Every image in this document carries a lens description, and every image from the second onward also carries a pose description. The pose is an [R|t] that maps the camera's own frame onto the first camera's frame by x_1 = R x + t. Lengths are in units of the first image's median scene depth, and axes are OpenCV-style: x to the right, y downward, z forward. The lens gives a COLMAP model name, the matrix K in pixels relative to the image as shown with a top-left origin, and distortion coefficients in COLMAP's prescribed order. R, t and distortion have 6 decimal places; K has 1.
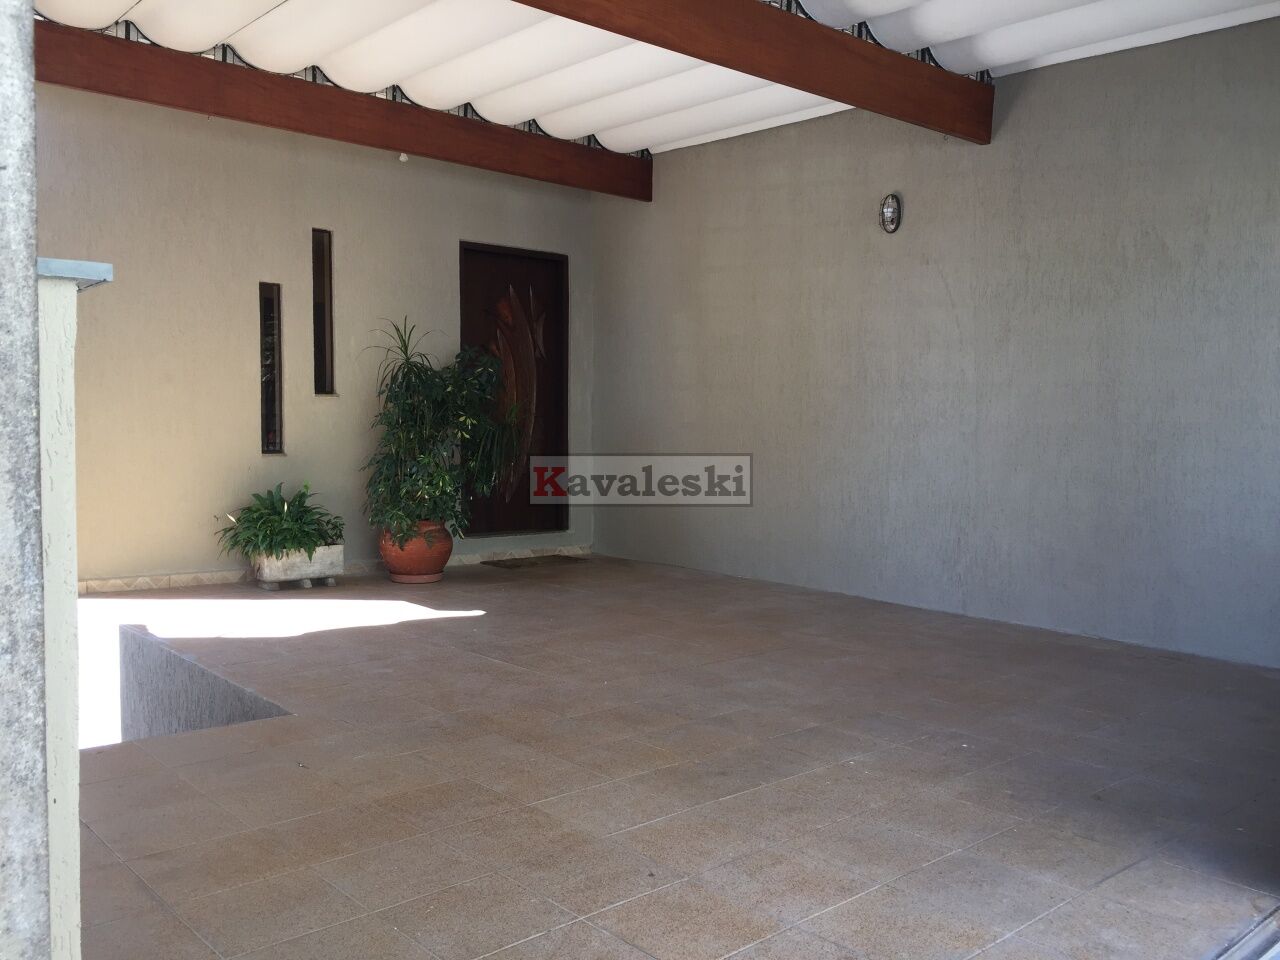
lens RADIAL K [[1083.1, 0, 645.1], [0, 1083.1, 476.4], [0, 0, 1]] dist [0.019739, -0.007921]
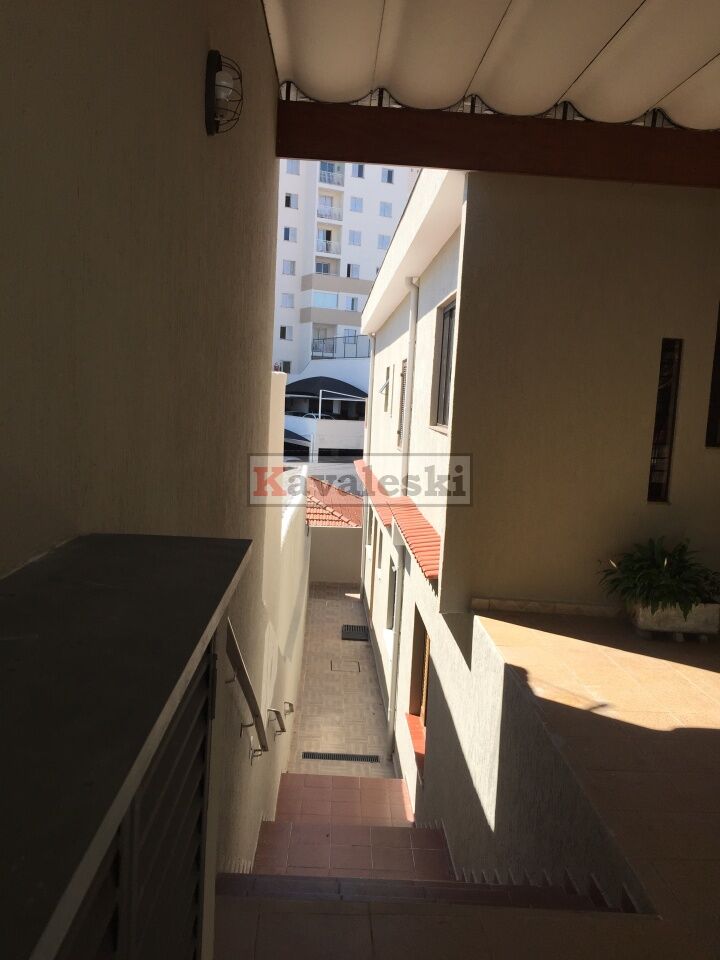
lens RADIAL K [[812.3, 0, 361.9], [0, 812.3, 482.2], [0, 0, 1]] dist [0.019739, -0.007921]
pose [[0.783572, 0.102340, -0.612815, -0.091871], [-0.077940, 0.994740, 0.066464, -0.075785], [0.616393, -0.004317, 0.787427, 0.216021]]
